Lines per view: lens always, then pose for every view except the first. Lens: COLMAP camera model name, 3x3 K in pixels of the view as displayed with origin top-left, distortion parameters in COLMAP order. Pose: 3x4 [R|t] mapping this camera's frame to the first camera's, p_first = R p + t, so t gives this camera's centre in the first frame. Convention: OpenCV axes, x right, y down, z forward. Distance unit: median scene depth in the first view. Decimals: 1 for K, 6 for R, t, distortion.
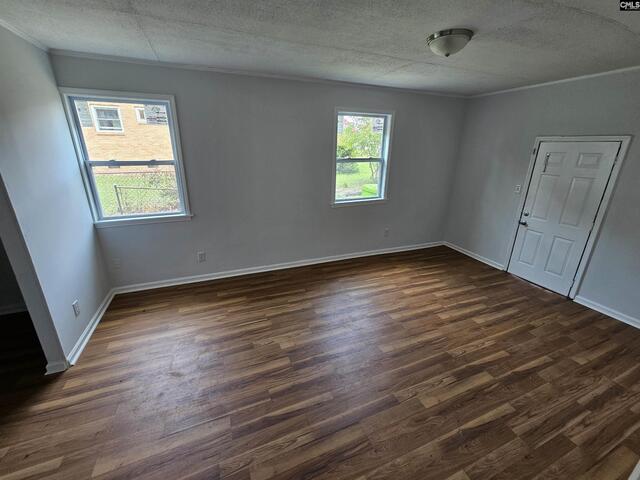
lens RADIAL K [[261.8, 0, 317.7], [0, 261.8, 235.9], [0, 0, 1]] dist [-0.001604, -0.000492]
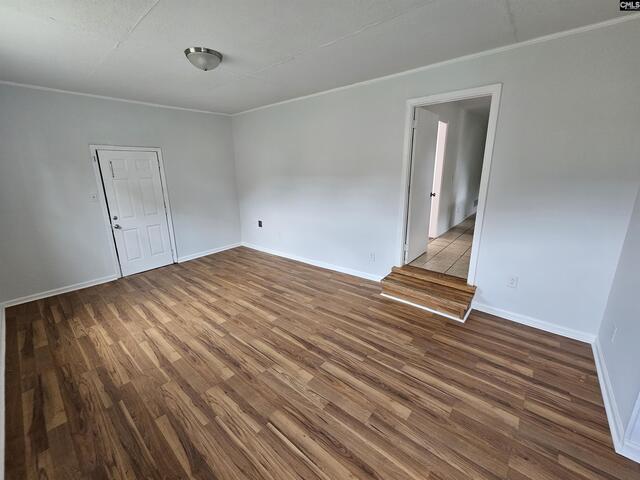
lens RADIAL K [[261.8, 0, 317.6], [0, 261.8, 237.4], [0, 0, 1]] dist [-0.001604, -0.000492]
pose [[-0.457332, -0.234295, 0.857877, -0.588965], [0.302603, 0.866106, 0.397859, -0.222313], [-0.836229, 0.441550, -0.325199, 0.825156]]
